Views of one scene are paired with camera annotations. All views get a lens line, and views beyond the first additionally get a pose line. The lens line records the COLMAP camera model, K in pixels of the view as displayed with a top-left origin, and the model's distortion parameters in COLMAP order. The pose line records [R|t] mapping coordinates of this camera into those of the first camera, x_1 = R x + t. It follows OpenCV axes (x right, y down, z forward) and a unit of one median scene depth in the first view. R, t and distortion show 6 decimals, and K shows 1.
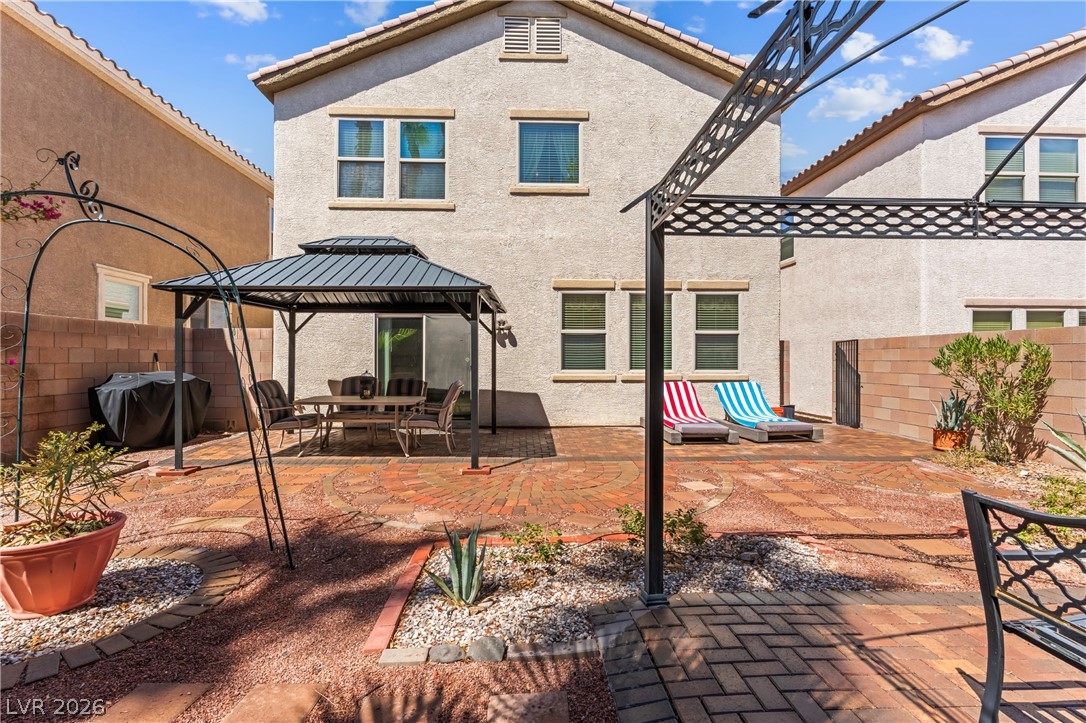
lens RADIAL K [[517.8, 0, 549.6], [0, 517.8, 359.6], [0, 0, 1]] dist [-0.000181, -0.000035]
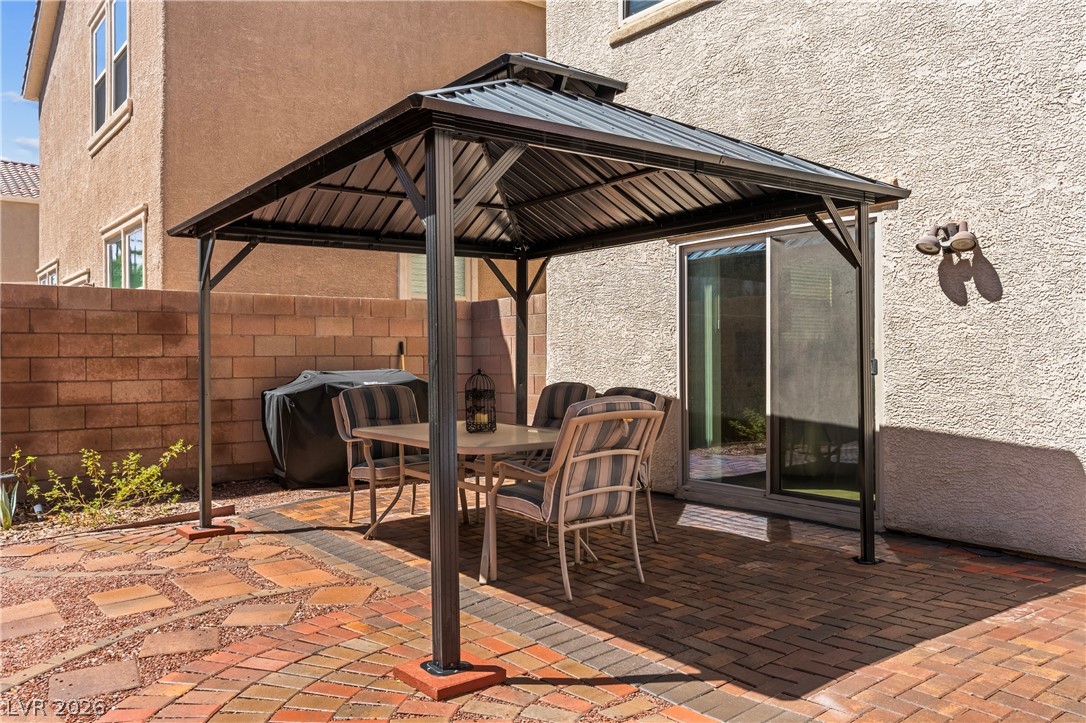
lens RADIAL K [[851.4, 0, 543.0], [0, 851.4, 361.5], [0, 0, 1]] dist [-0.008072, -0.002602]
pose [[0.569259, -0.002327, -0.822155, 0.228834], [0.006023, 0.999981, 0.001340, 0.011721], [0.822136, -0.005715, 0.569262, 0.515369]]
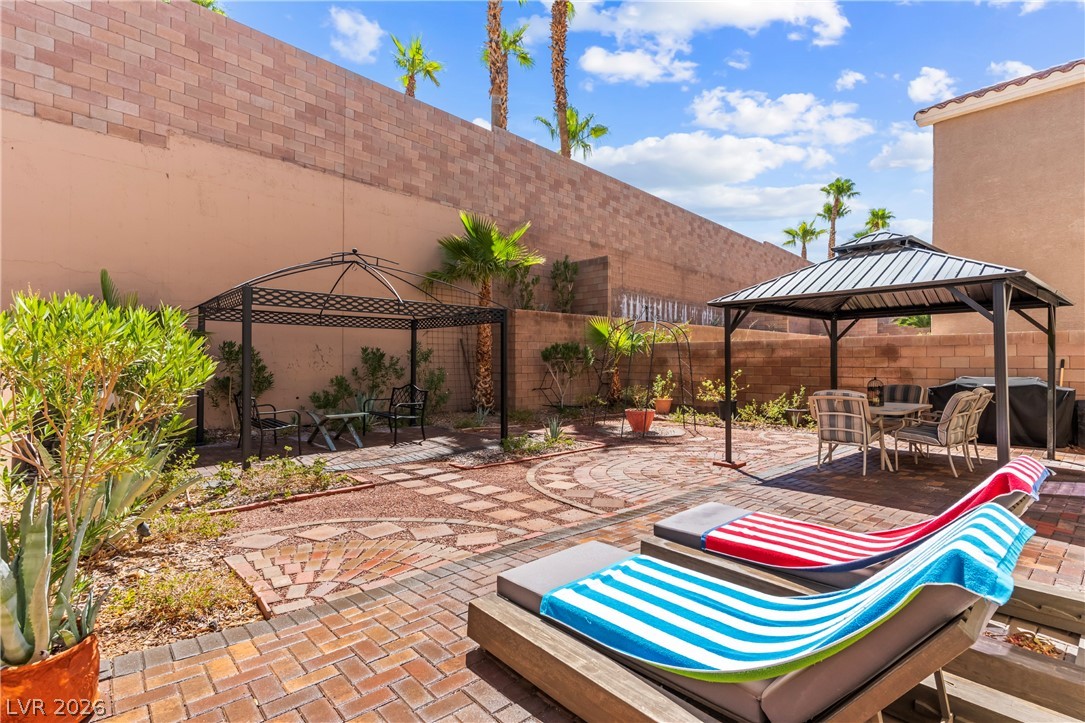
lens RADIAL K [[538.0, 0, 540.6], [0, 538.0, 358.4], [0, 0, 1]] dist [-0.000386, -0.000058]
pose [[-0.768735, -0.004982, -0.639548, 0.646598], [-0.003245, 0.999987, -0.003889, -0.007074], [0.639559, -0.000914, -0.768741, 1.124026]]
